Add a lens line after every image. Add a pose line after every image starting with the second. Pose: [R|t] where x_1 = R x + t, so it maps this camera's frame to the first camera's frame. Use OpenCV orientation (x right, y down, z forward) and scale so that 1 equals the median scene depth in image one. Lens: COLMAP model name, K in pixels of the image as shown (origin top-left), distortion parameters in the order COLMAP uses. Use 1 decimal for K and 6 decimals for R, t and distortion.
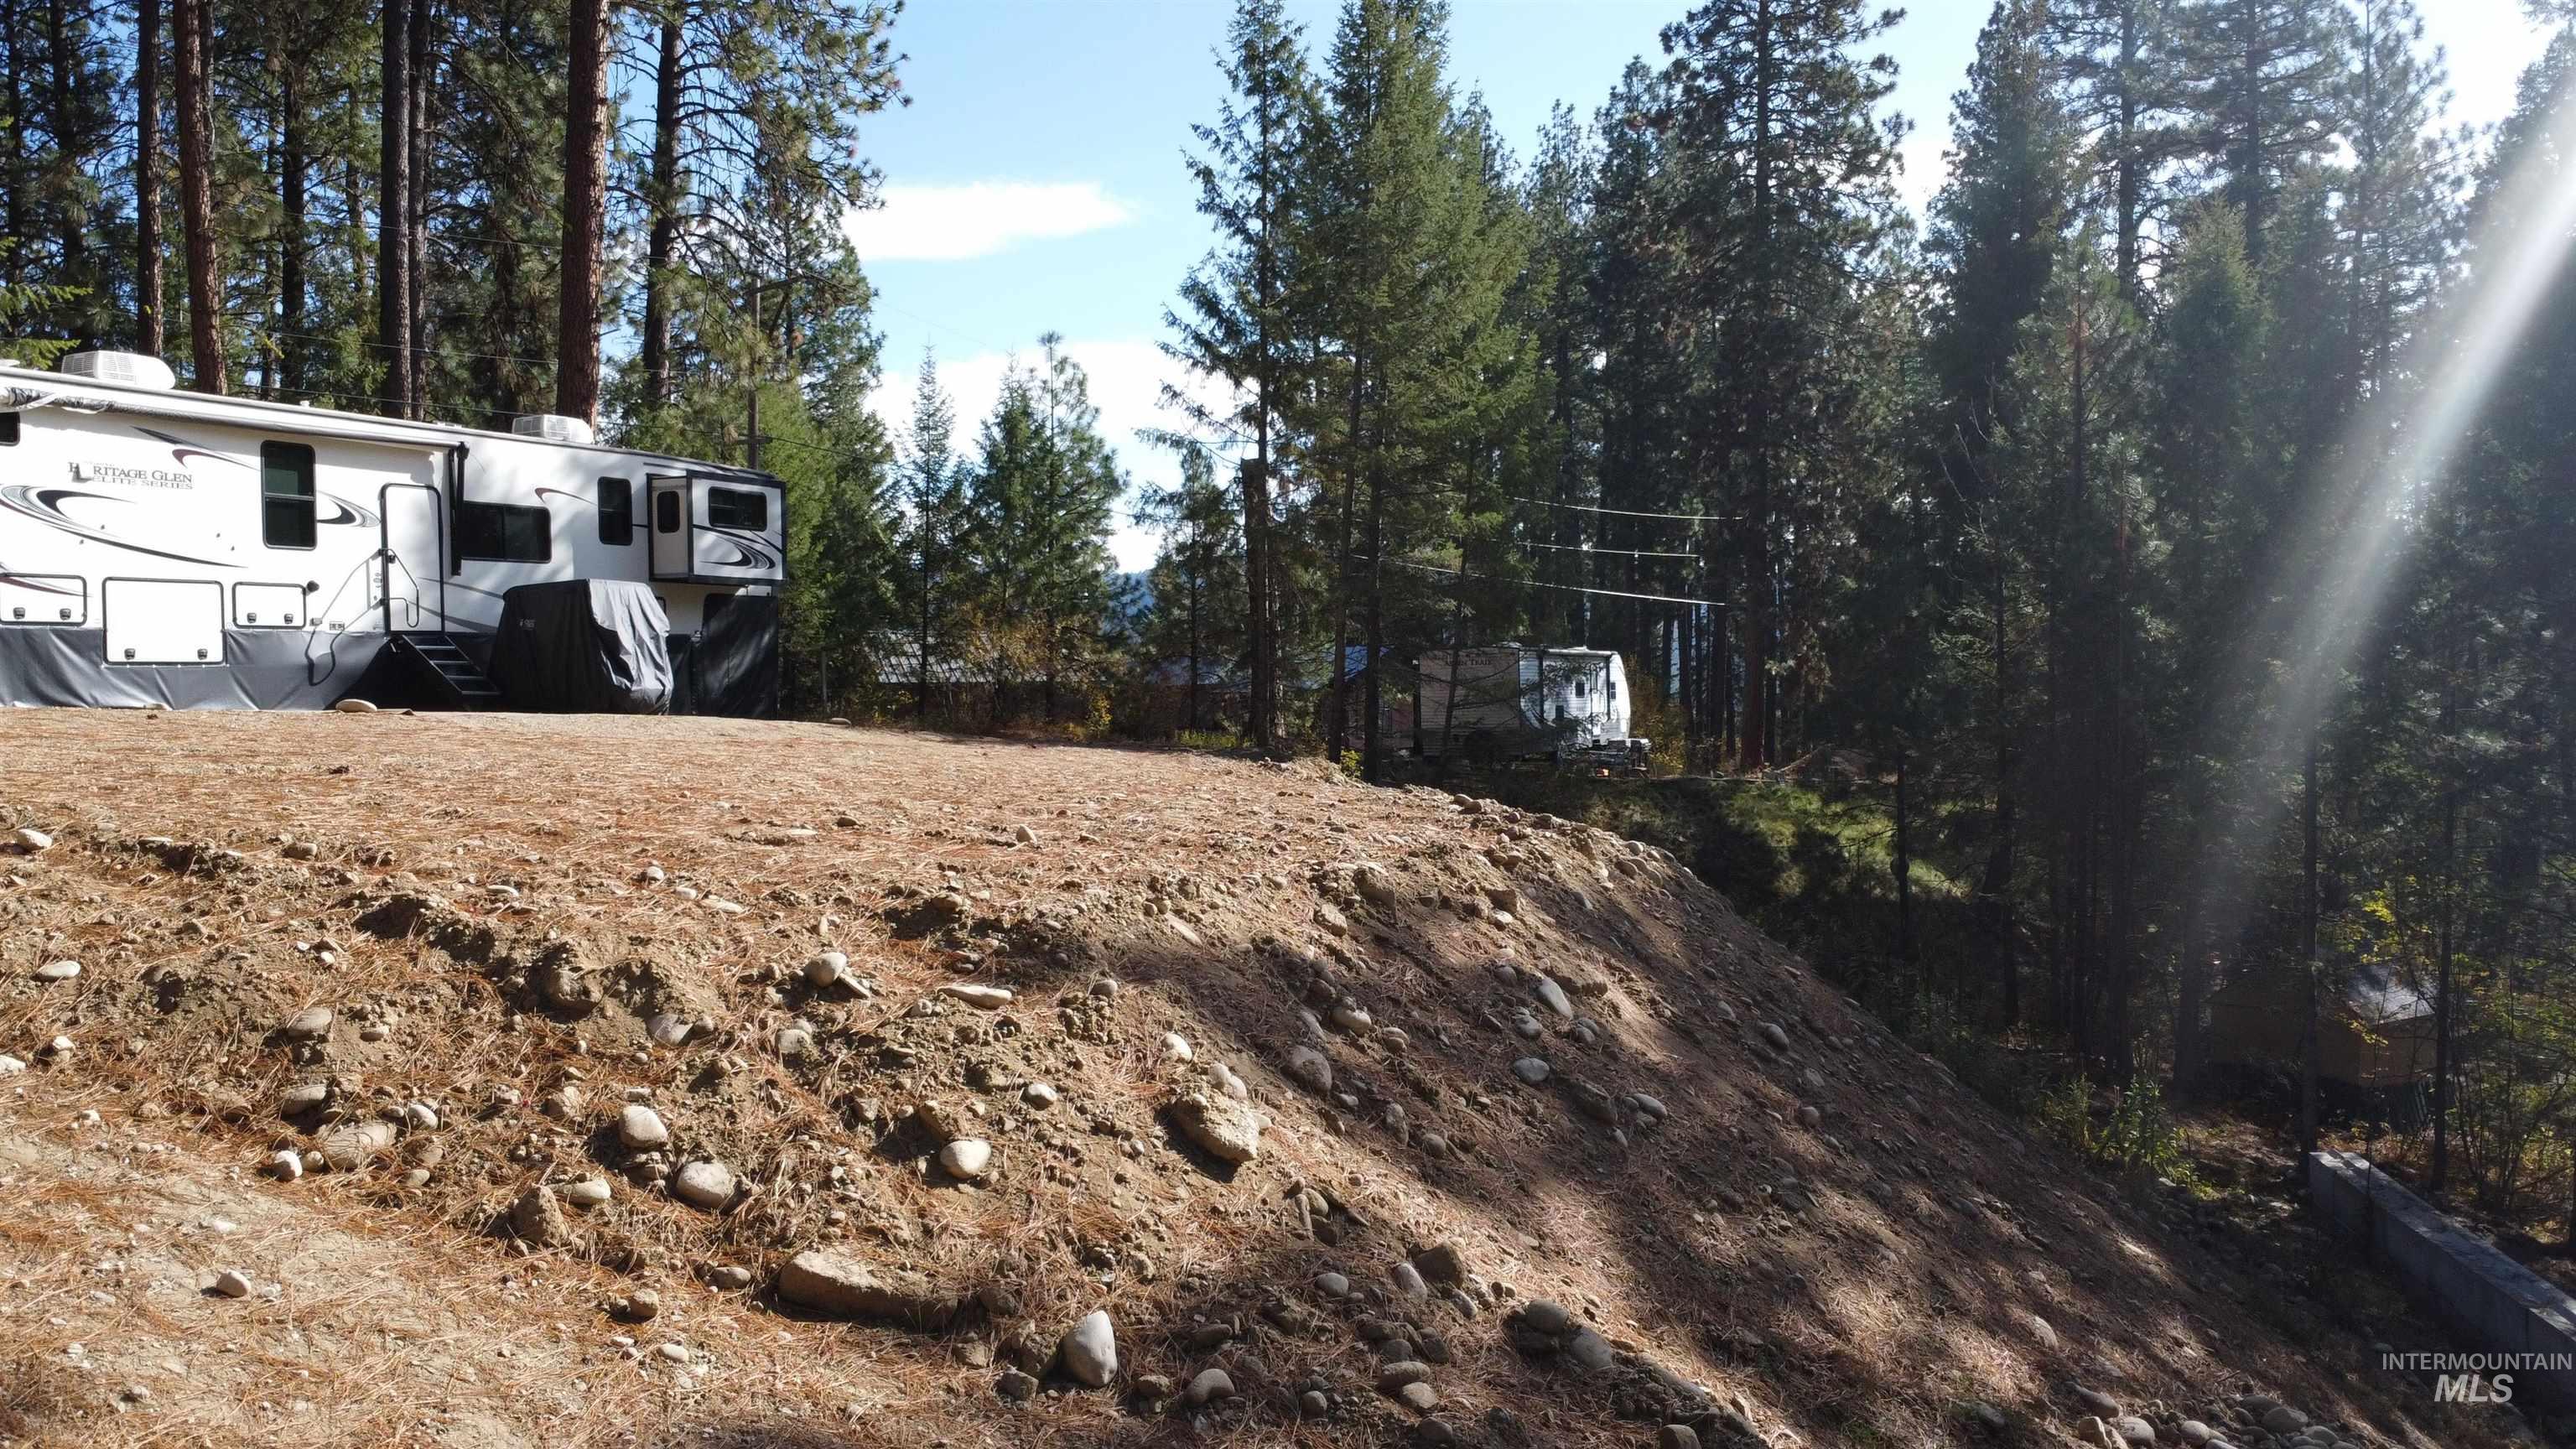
lens RADIAL K [[1932.2, 0, 1291.9], [0, 1932.2, 702.6], [0, 0, 1]] dist [0.002820, -0.005987]
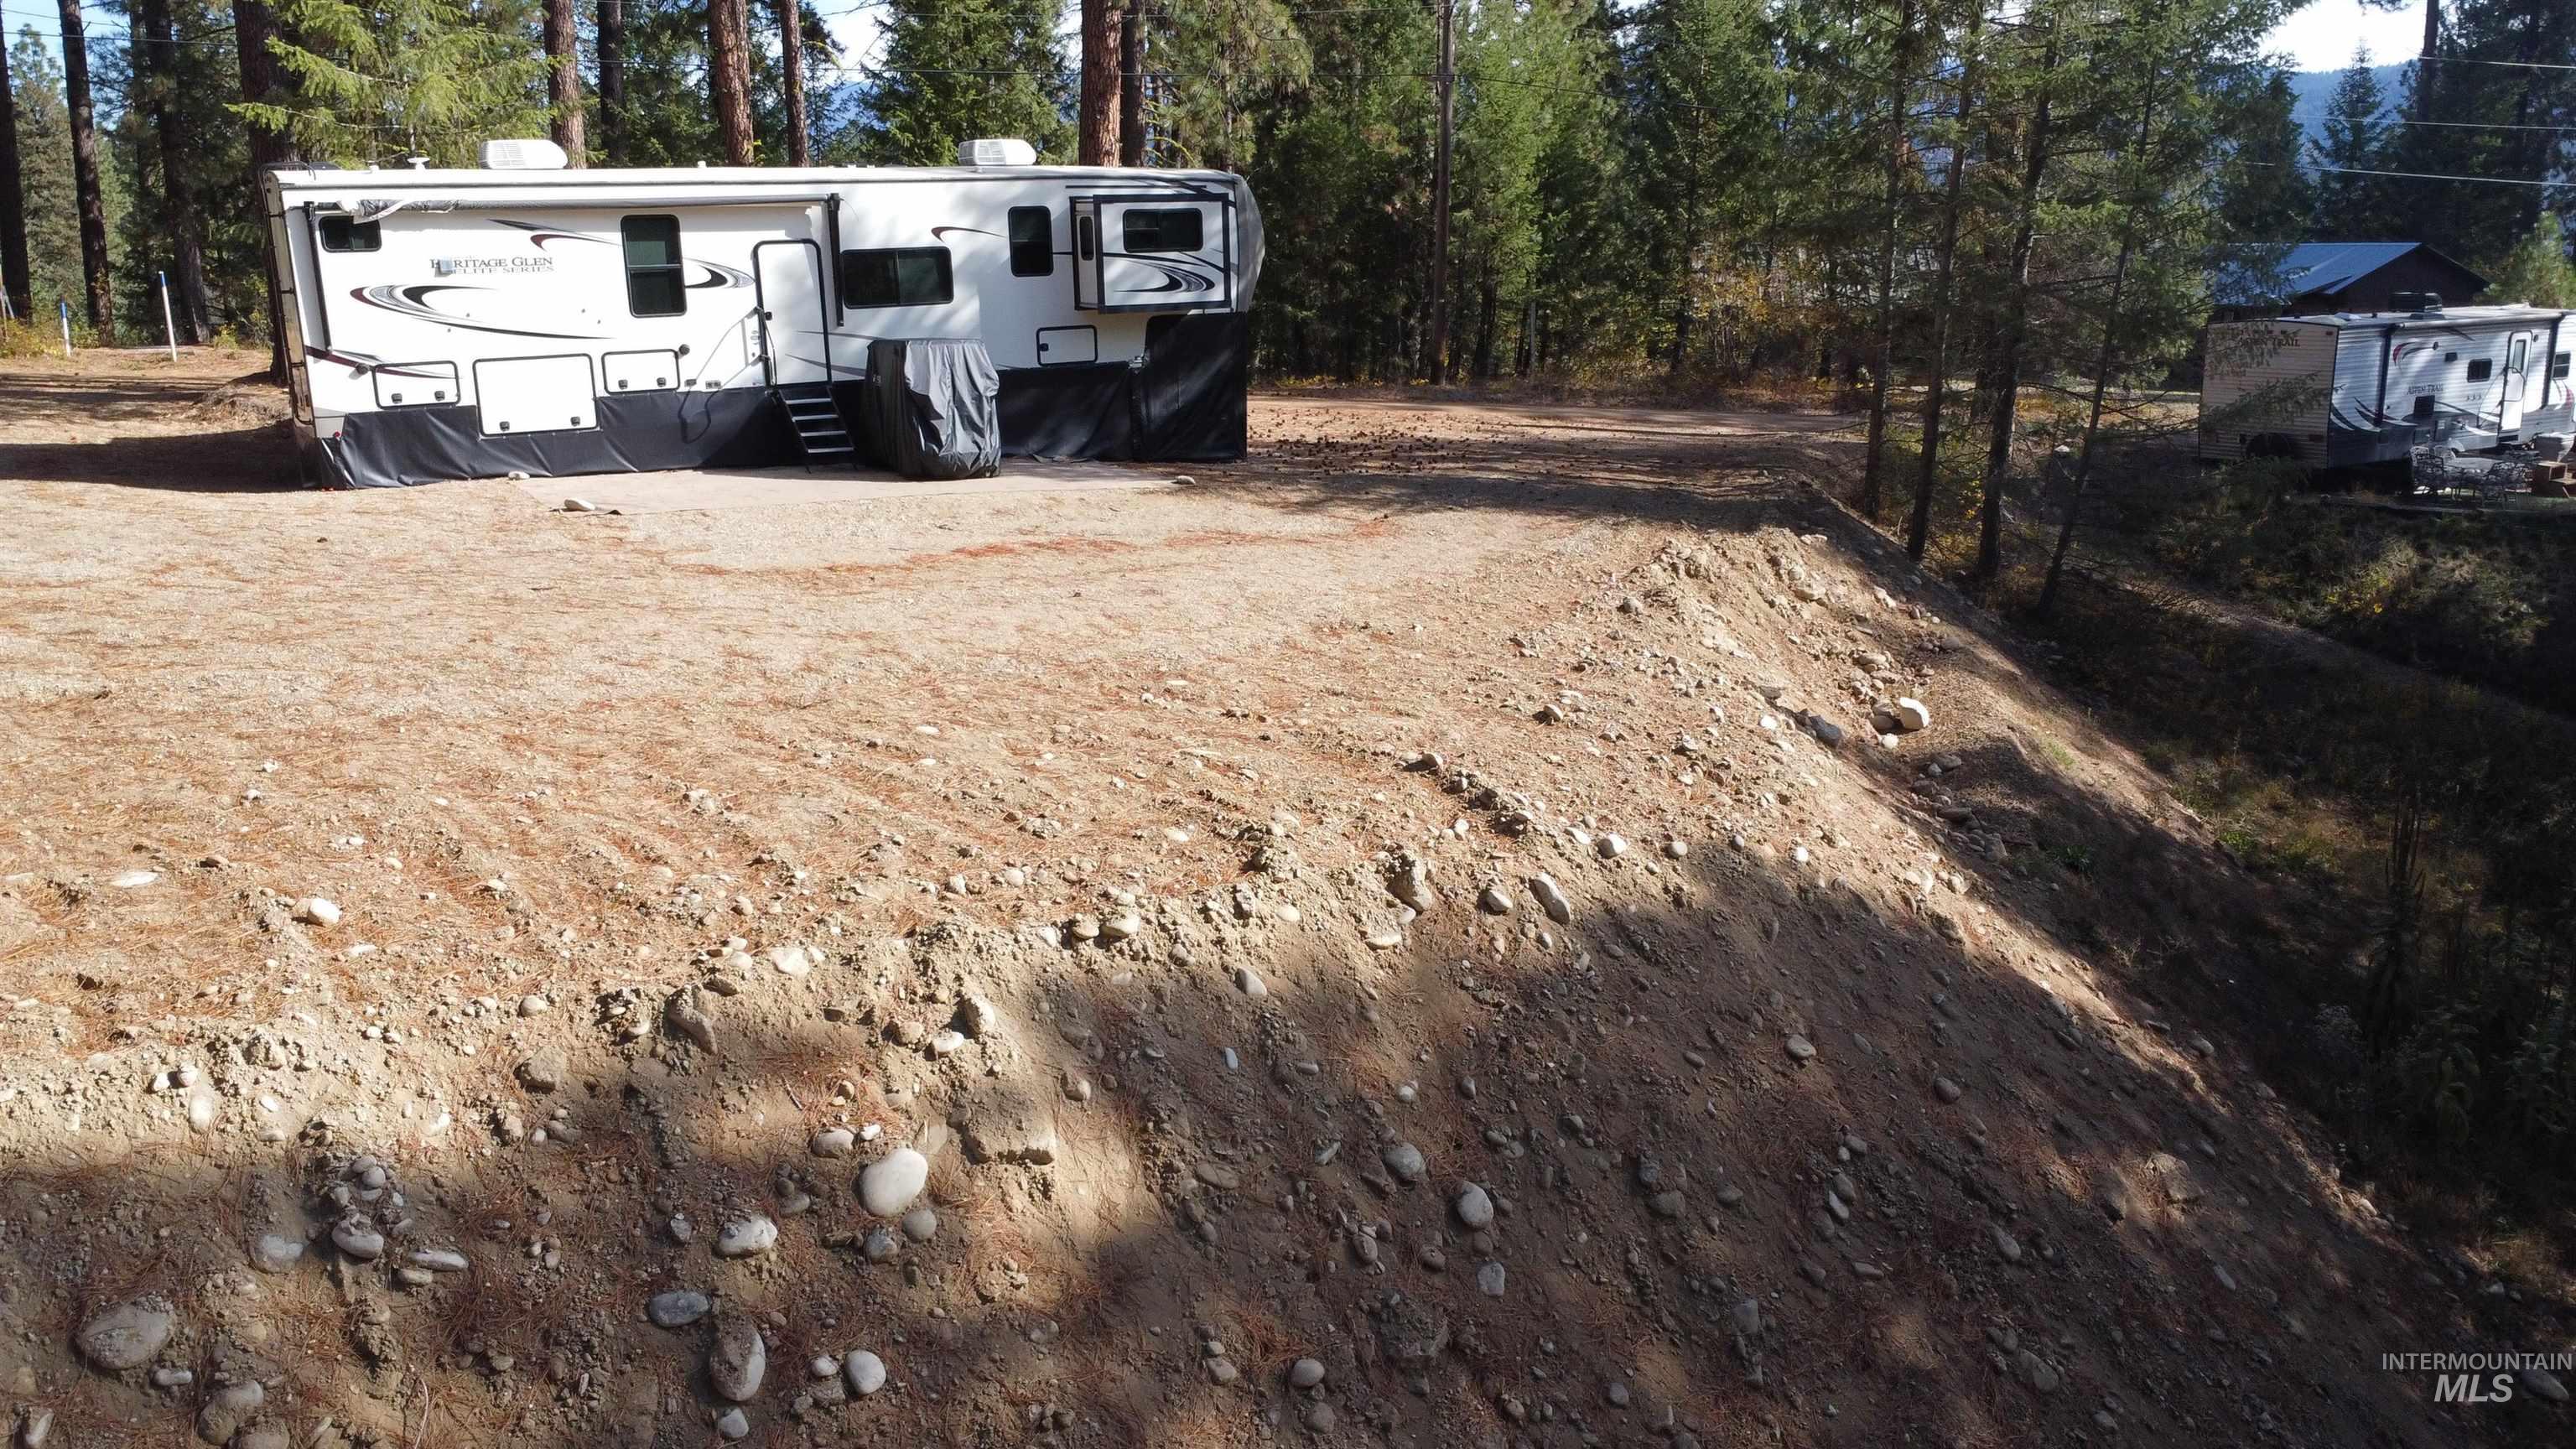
lens RADIAL K [[1932.2, 0, 1289.8], [0, 1932.2, 706.9], [0, 0, 1]] dist [0.002820, -0.005987]
pose [[0.836503, 0.133643, -0.531415, 0.372435], [-0.000687, 0.970057, 0.242875, -0.127922], [0.547961, -0.202801, 0.811548, 0.267593]]
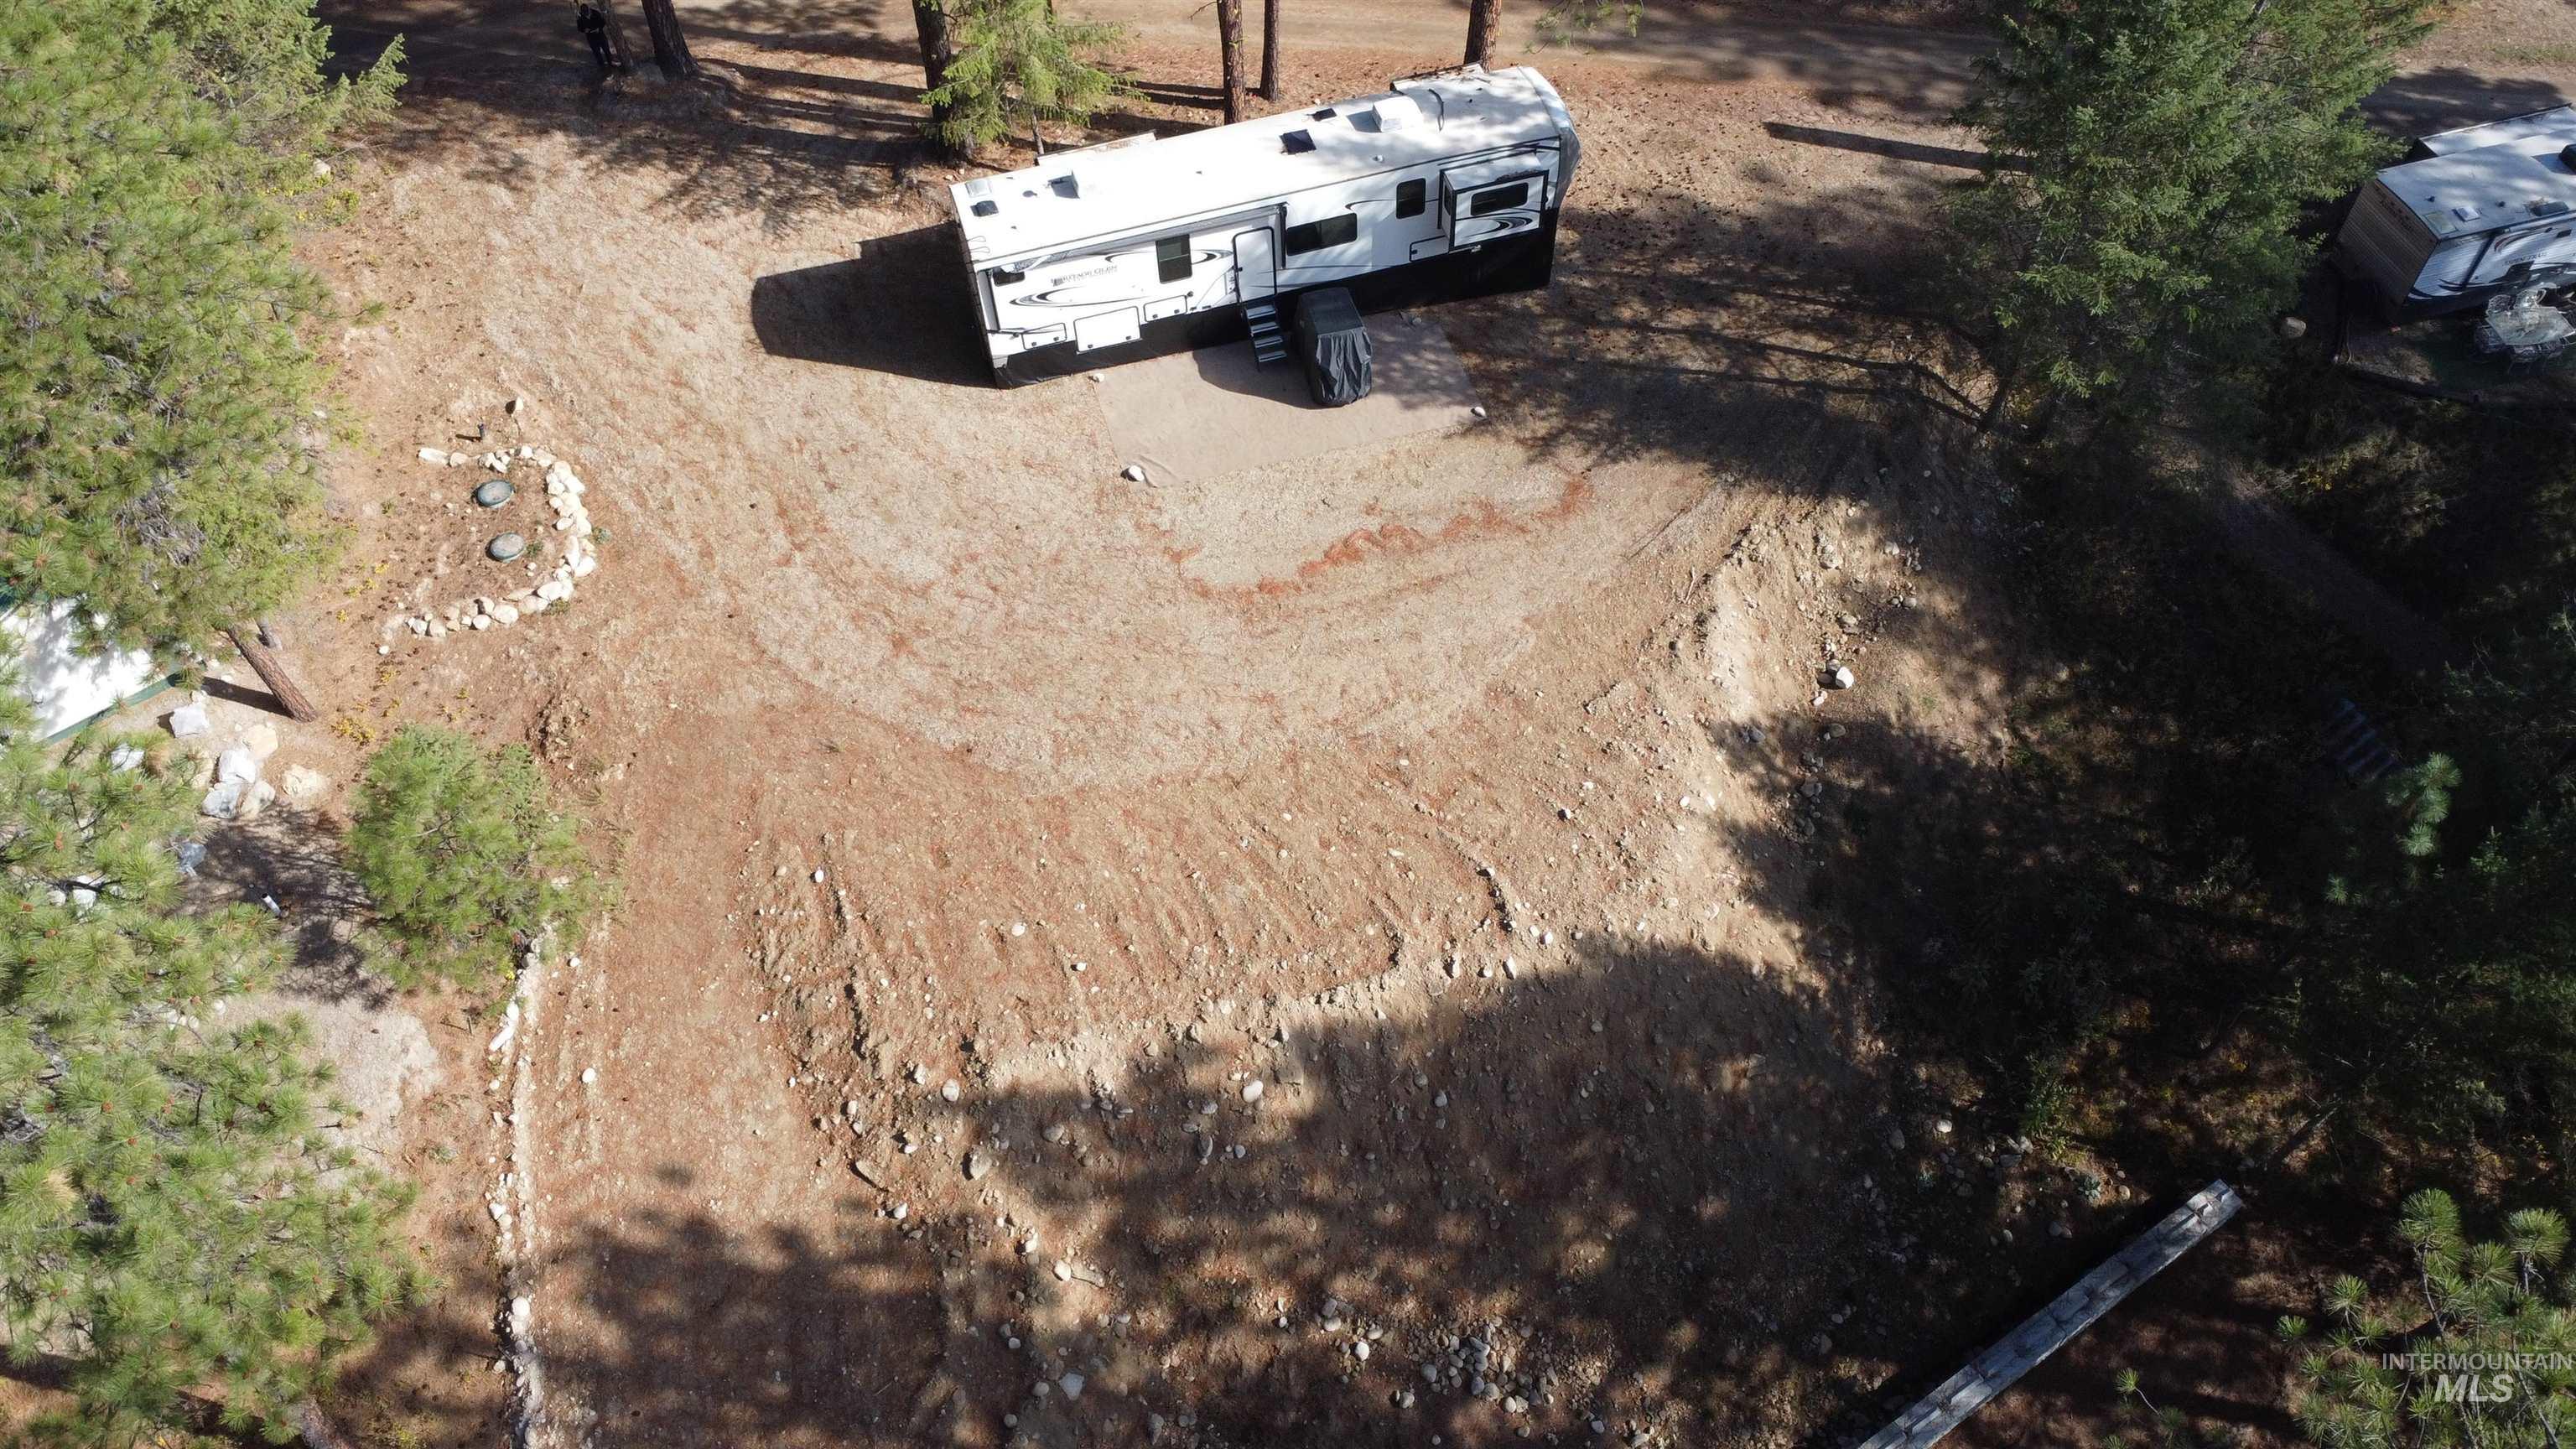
lens RADIAL K [[1932.2, 0, 1292.8], [0, 1932.2, 702.2], [0, 0, 1]] dist [0.002820, -0.005987]
pose [[0.669839, 0.596229, -0.442523, 0.566444], [0.001837, 0.594653, 0.803981, -1.260391], [0.742504, -0.539350, 0.397226, 0.156998]]
